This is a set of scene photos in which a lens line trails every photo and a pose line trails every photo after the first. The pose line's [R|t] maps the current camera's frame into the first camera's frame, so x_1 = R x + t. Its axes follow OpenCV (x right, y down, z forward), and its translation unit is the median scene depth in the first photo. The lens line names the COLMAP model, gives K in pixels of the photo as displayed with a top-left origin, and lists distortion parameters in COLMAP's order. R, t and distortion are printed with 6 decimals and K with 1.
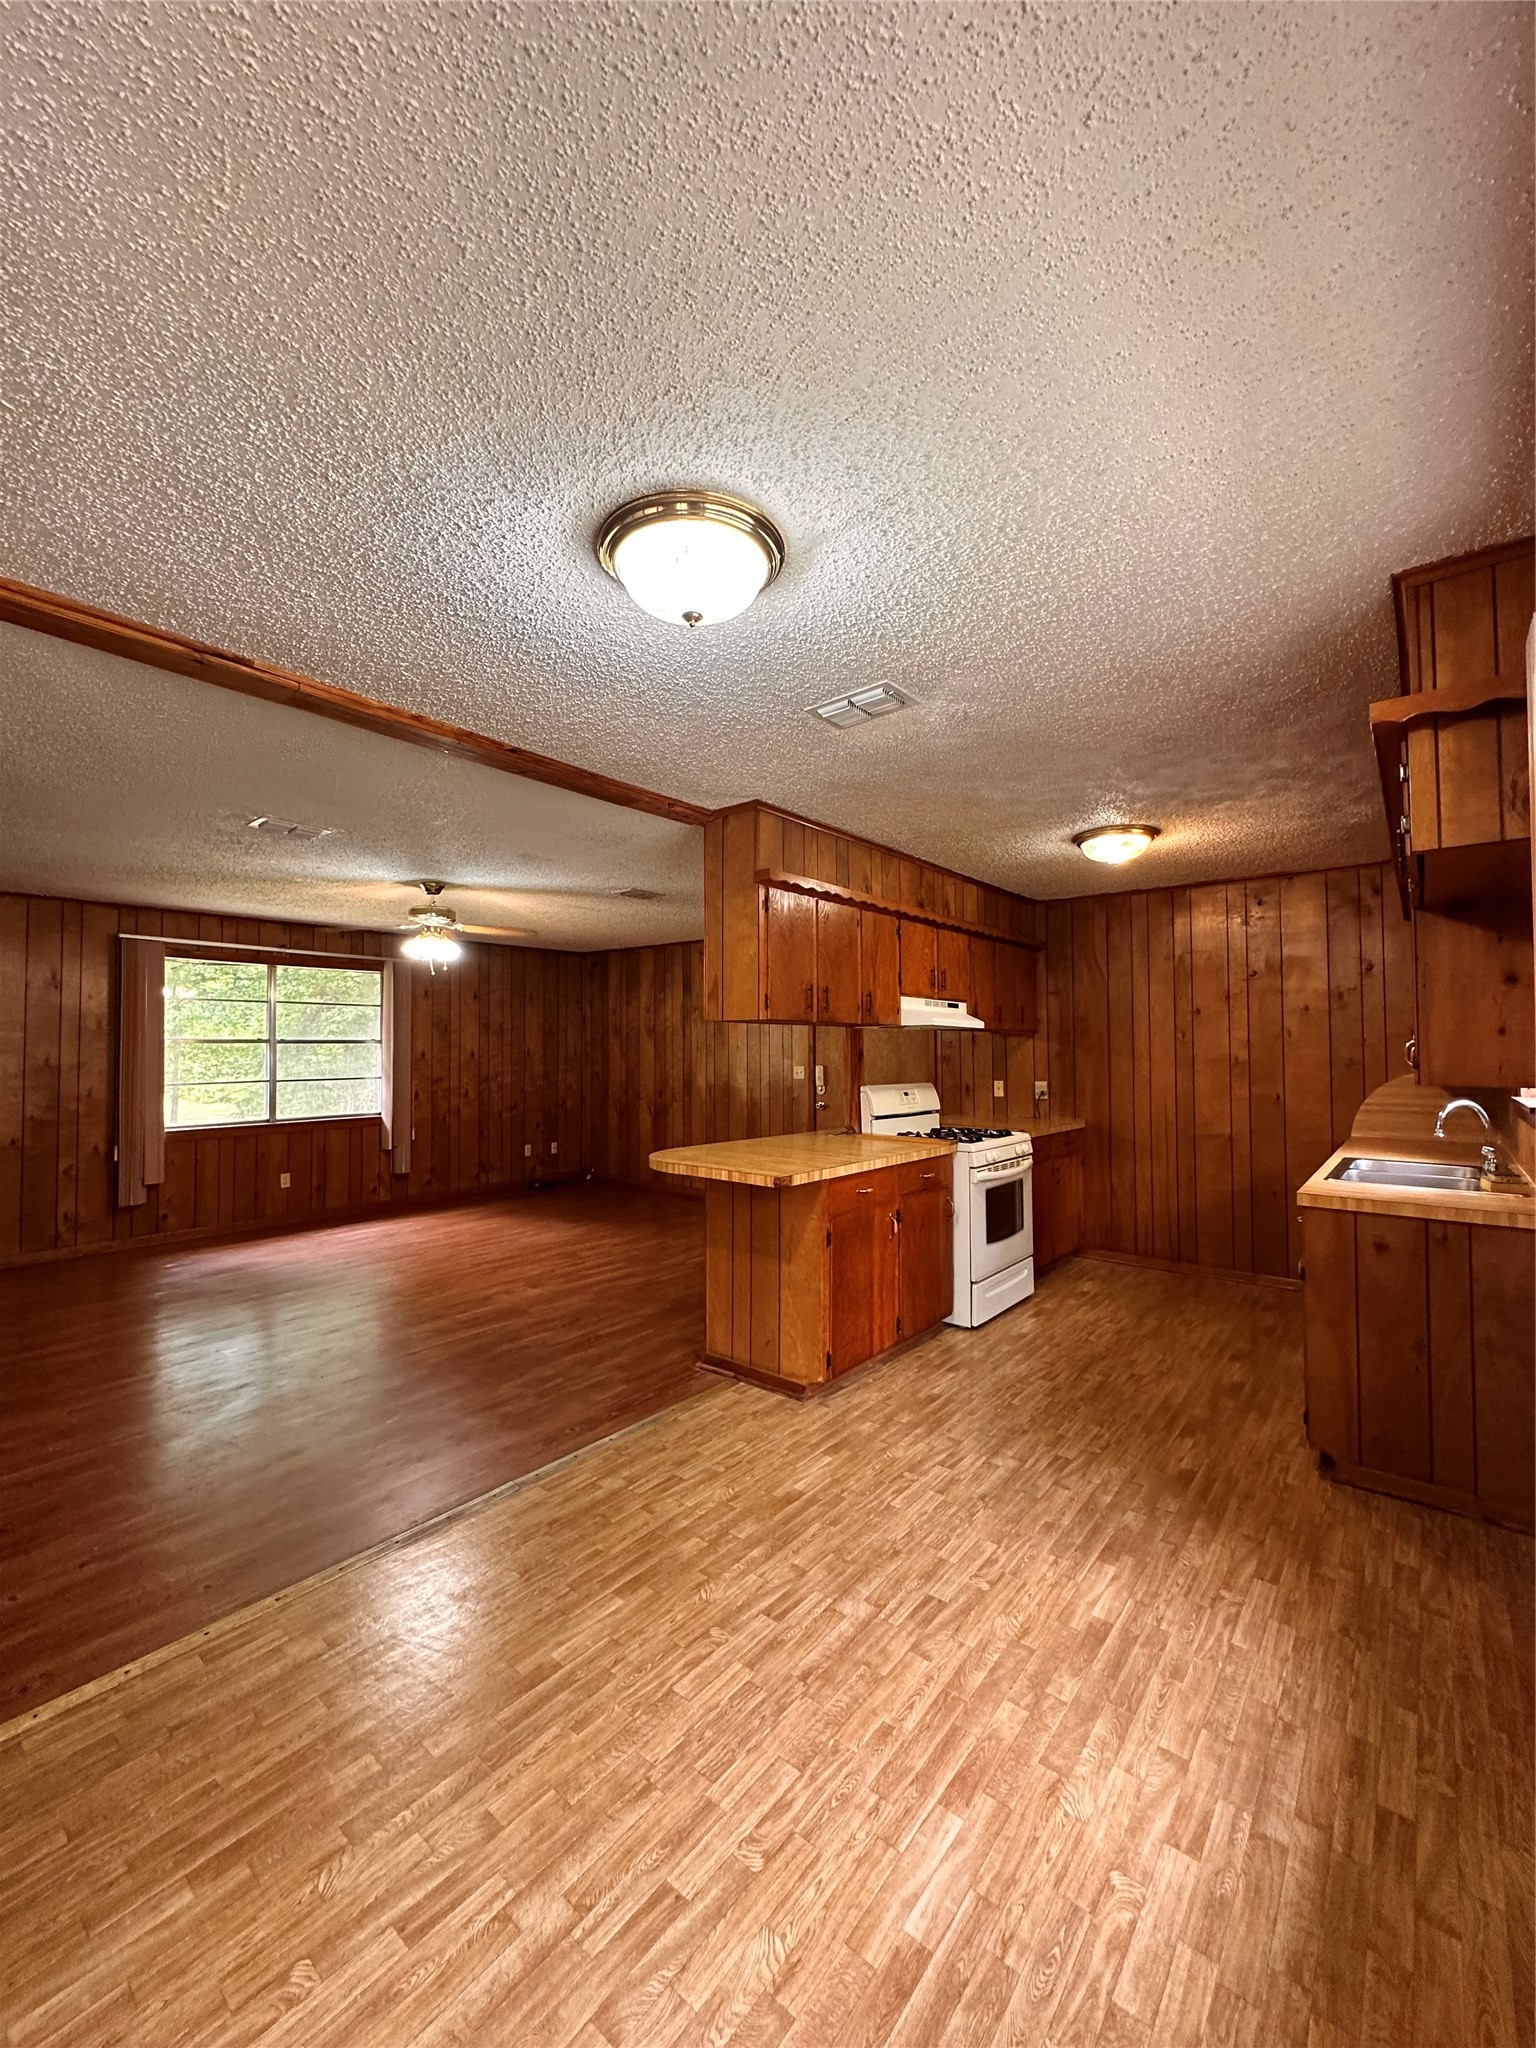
lens RADIAL K [[813.3, 0, 770.6], [0, 813.3, 1026.4], [0, 0, 1]] dist [0.000144, 0.000637]
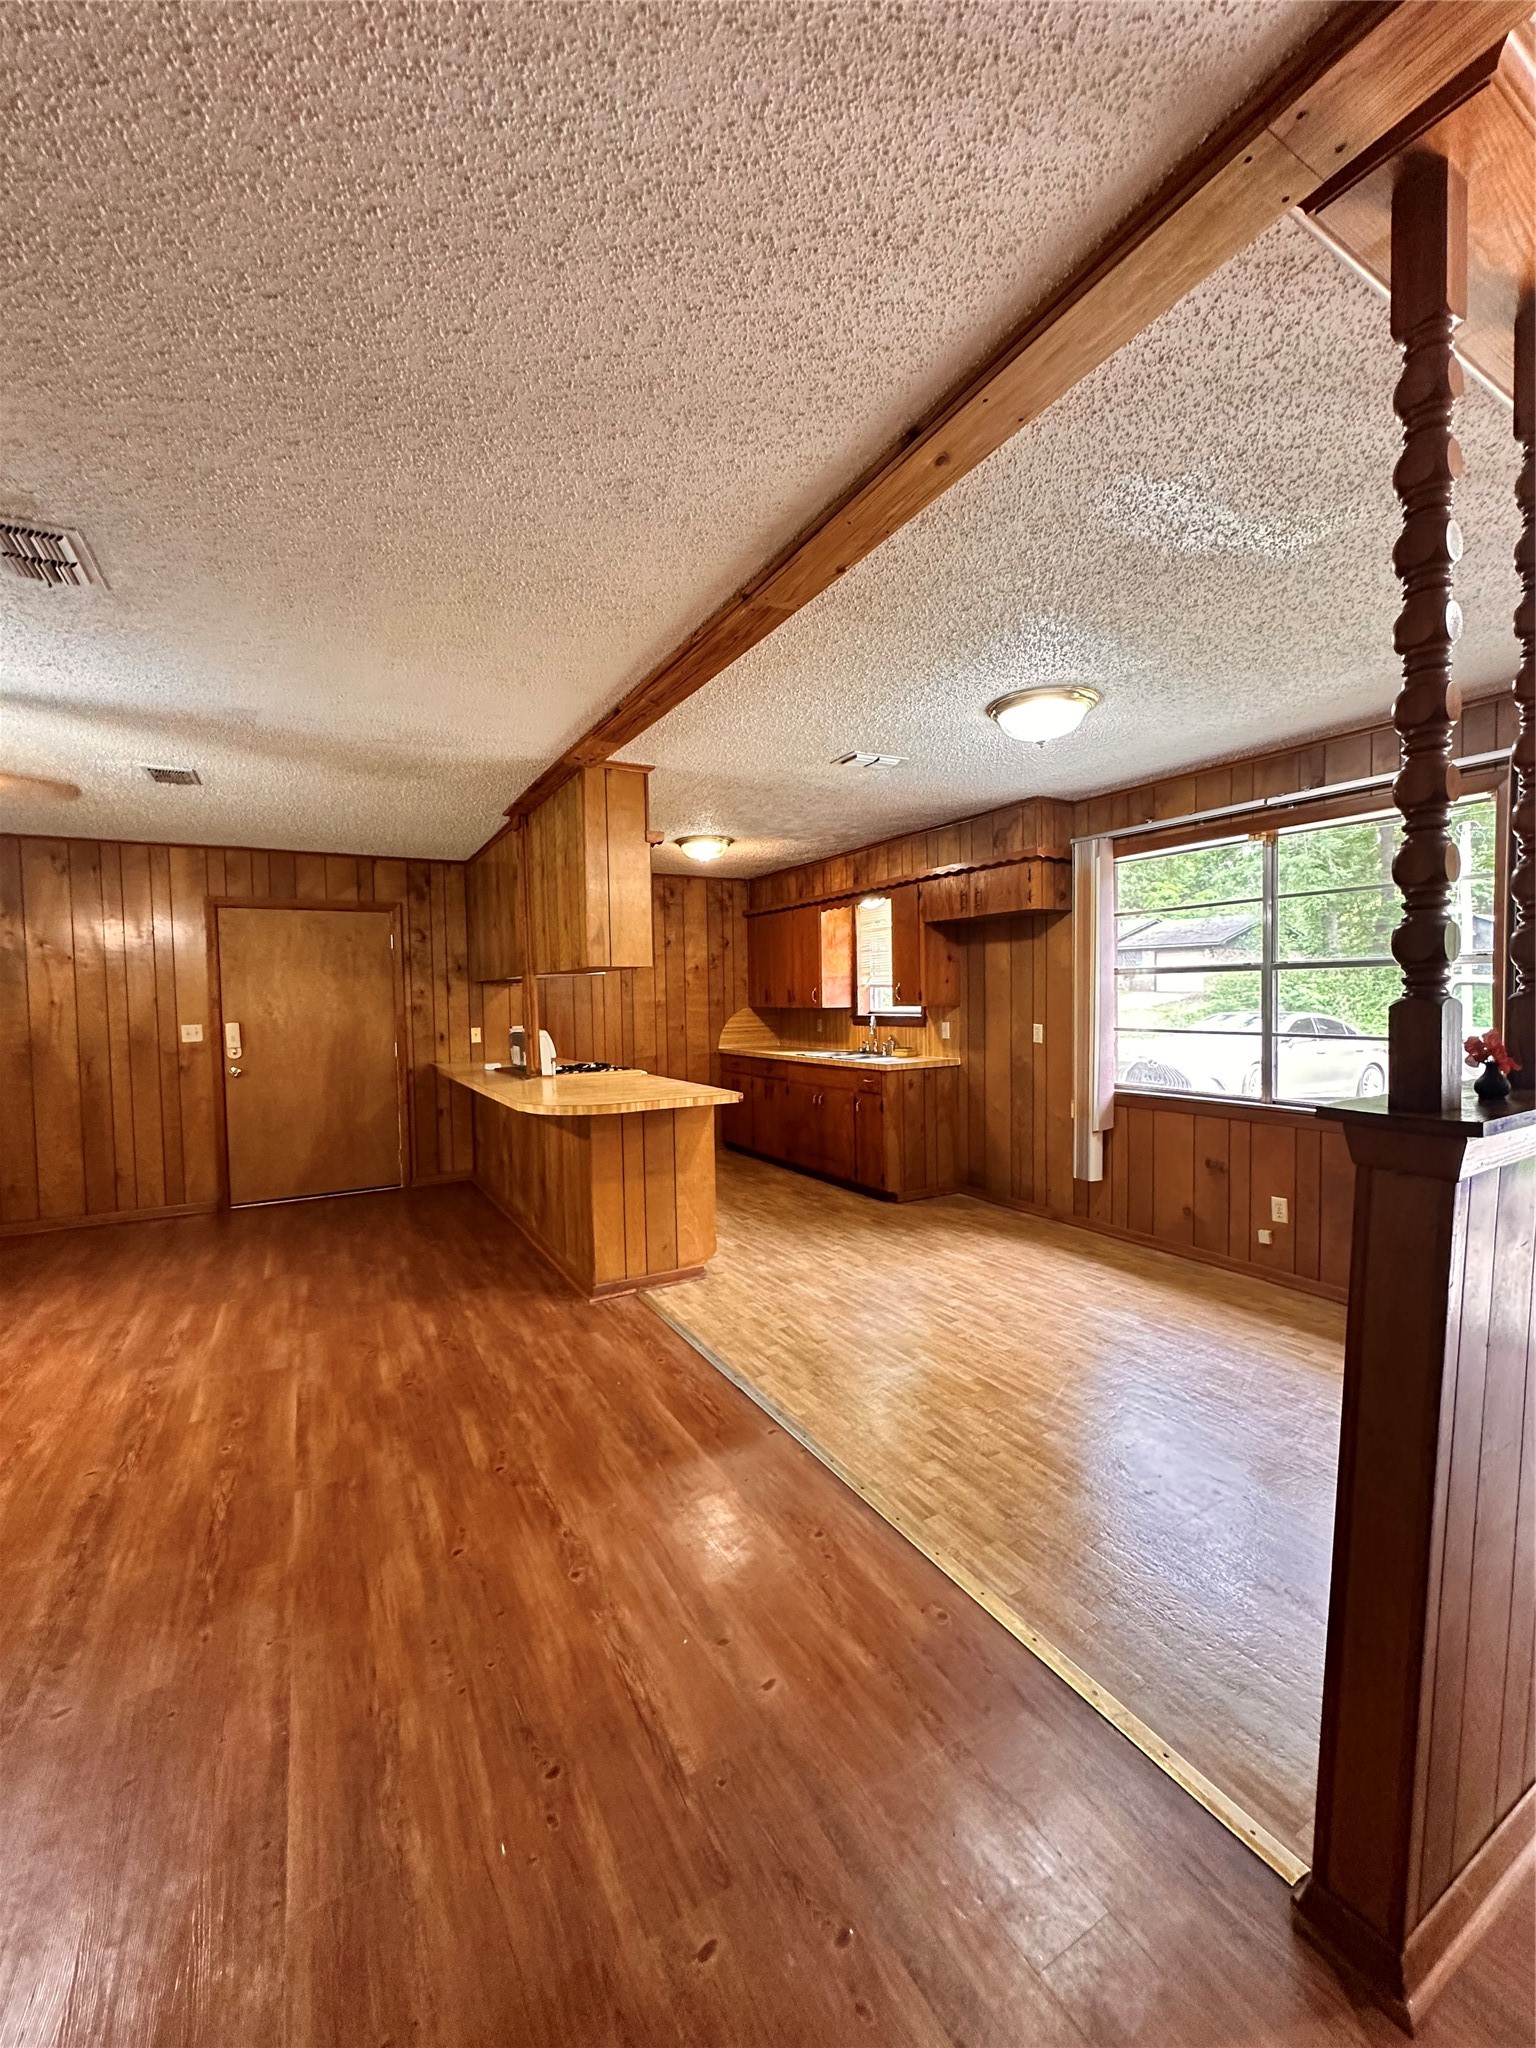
lens RADIAL K [[813.3, 0, 767.3], [0, 813.3, 1024.1], [0, 0, 1]] dist [0.000144, 0.000637]
pose [[0.369559, -0.040576, 0.928321, -0.634392], [-0.007038, 0.998895, 0.046462, 0.010845], [-0.929181, -0.023704, 0.368865, 0.280260]]
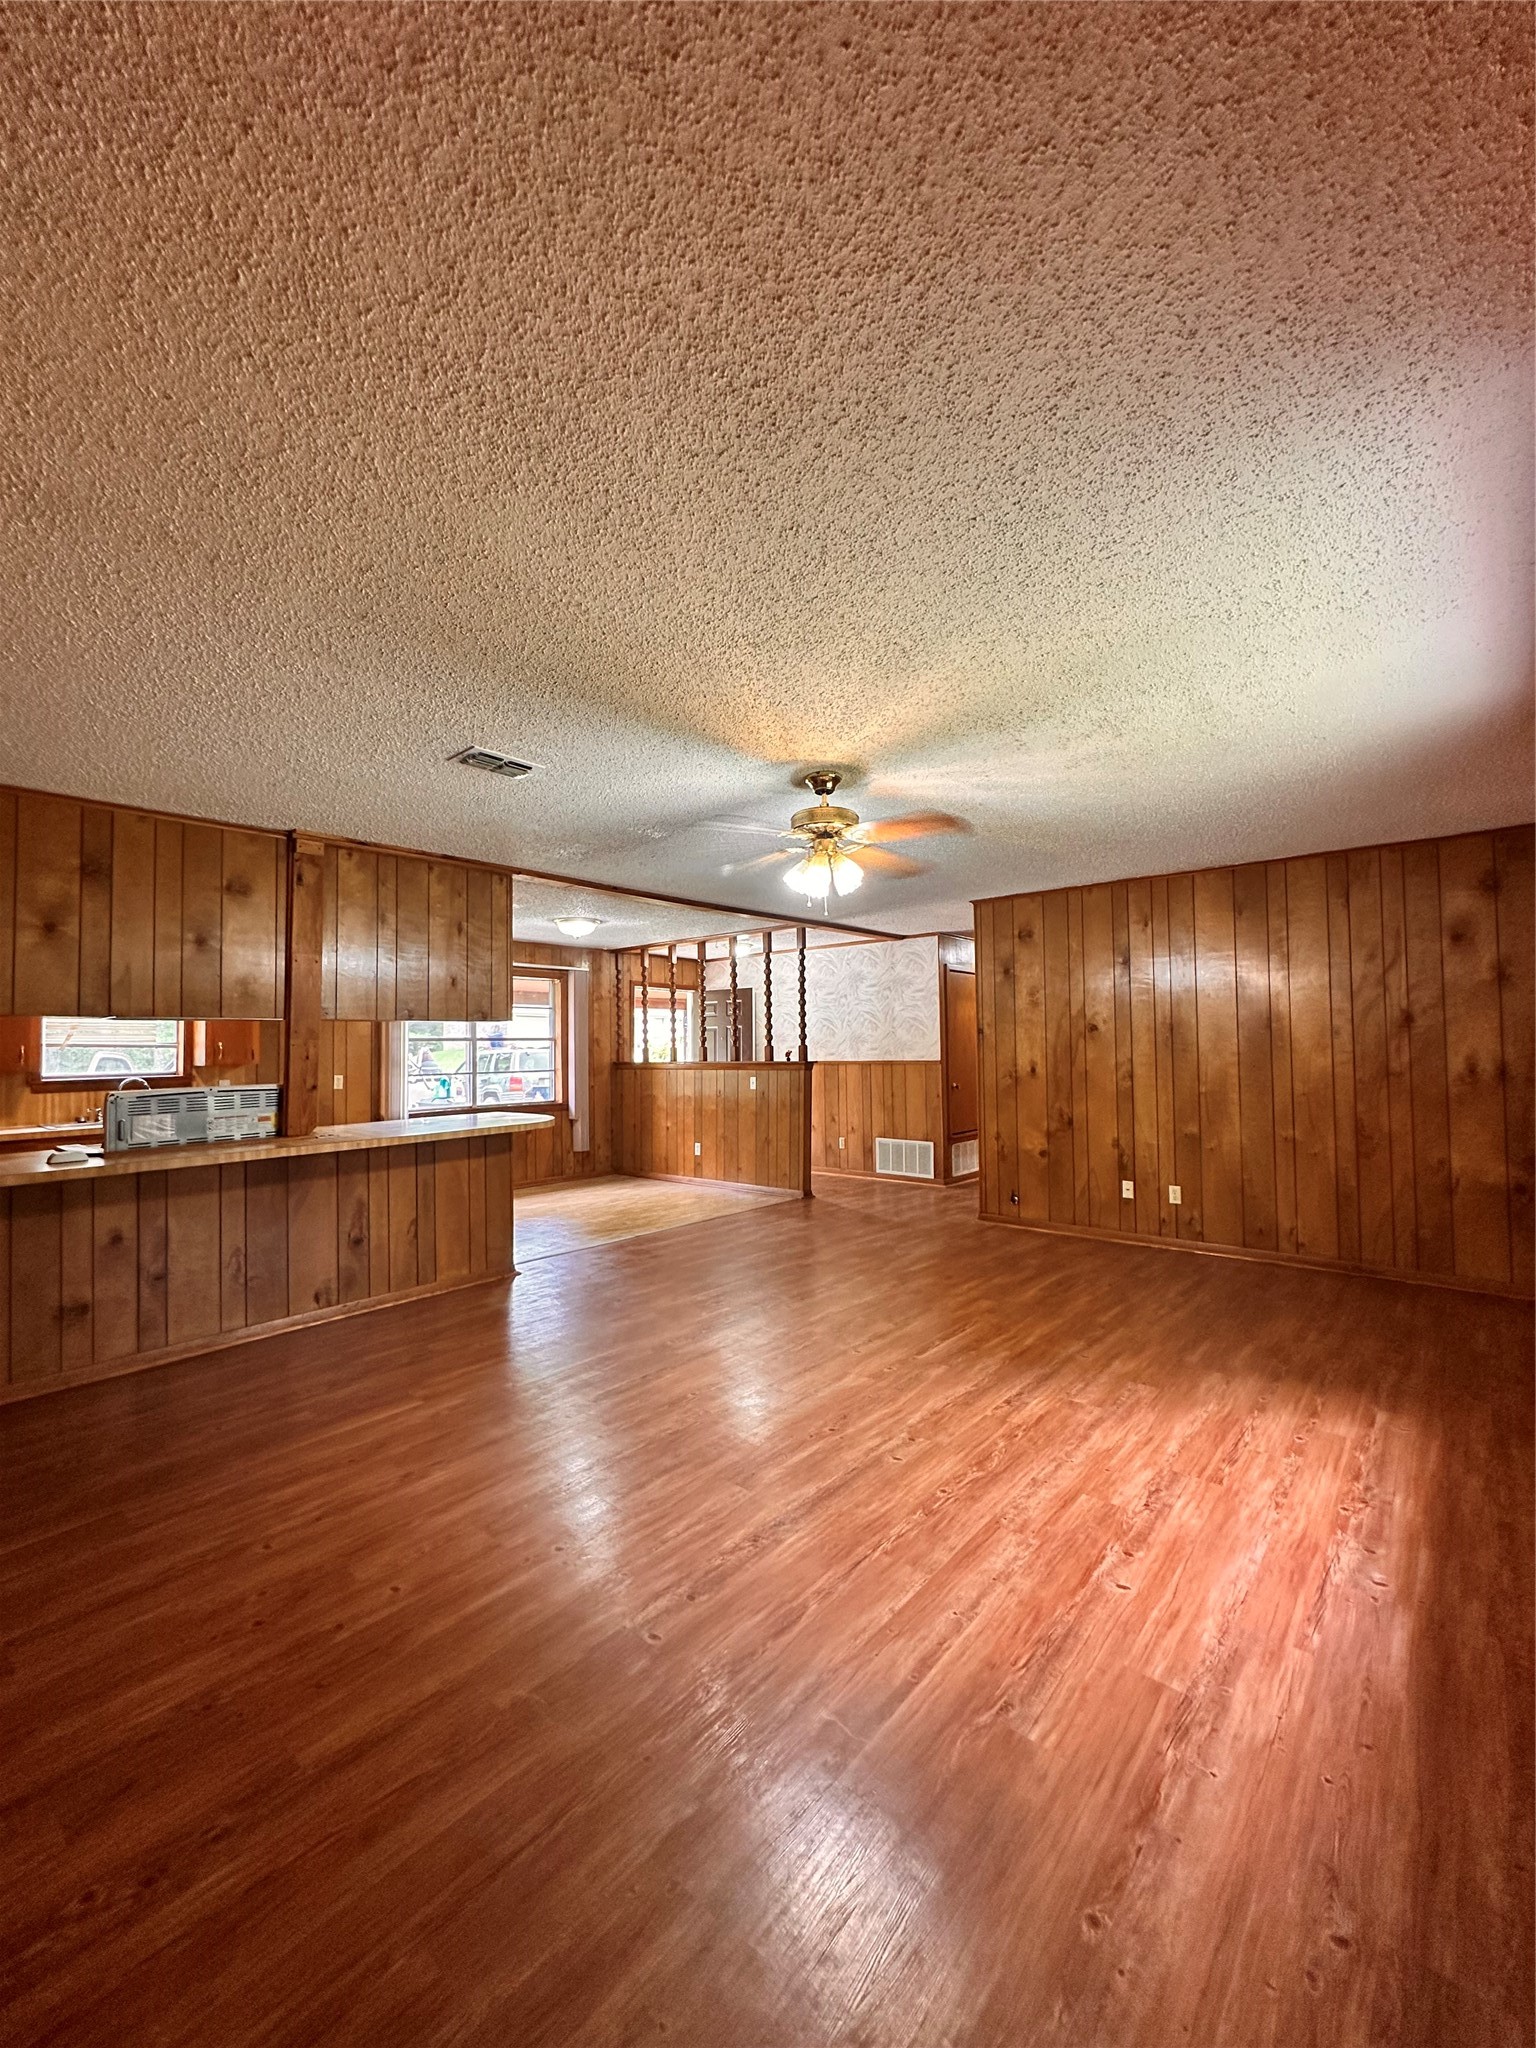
lens RADIAL K [[813.3, 0, 767.7], [0, 813.3, 1028.0], [0, 0, 1]] dist [0.000144, 0.000637]
pose [[-0.998952, 0.018521, 0.041859, -0.381286], [0.016269, 0.998434, -0.053525, 0.057282], [-0.042785, -0.052787, -0.997689, 1.585744]]
